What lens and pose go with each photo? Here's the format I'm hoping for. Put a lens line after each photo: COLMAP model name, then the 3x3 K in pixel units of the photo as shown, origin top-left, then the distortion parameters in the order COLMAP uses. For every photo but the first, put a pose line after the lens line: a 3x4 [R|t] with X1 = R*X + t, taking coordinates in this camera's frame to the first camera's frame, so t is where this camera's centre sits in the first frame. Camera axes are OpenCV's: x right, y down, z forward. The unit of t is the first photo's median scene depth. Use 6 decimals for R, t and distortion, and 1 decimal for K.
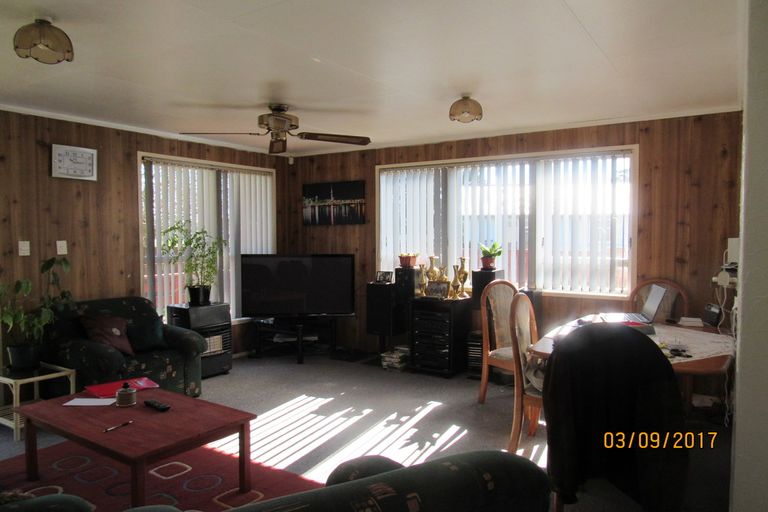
lens RADIAL K [[546.4, 0, 384.0], [0, 546.4, 256.0], [0, 0, 1]] dist [-0.027045, -0.000234]
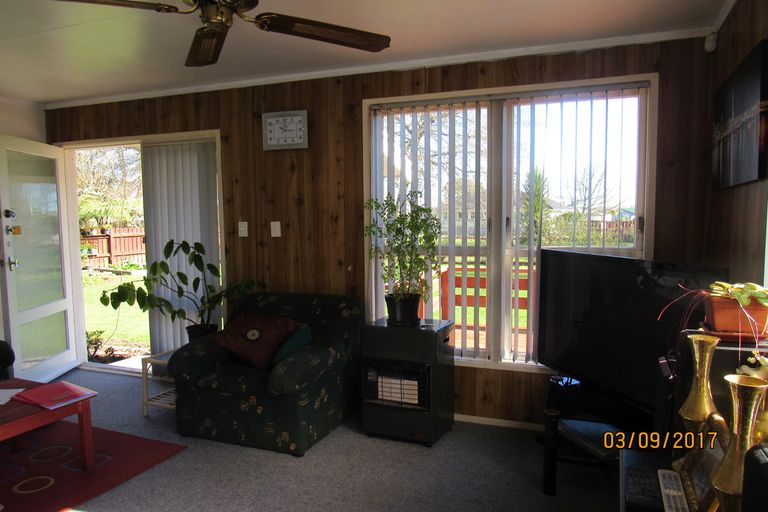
lens RADIAL K [[577.4, 0, 384.0], [0, 577.4, 256.0], [0, 0, 1]] dist [-0.006050, -0.000297]
pose [[0.198809, 0.069058, -0.977602, 0.353195], [-0.029120, 0.997490, 0.064541, -0.036599], [0.979606, 0.015637, 0.200321, 0.946026]]
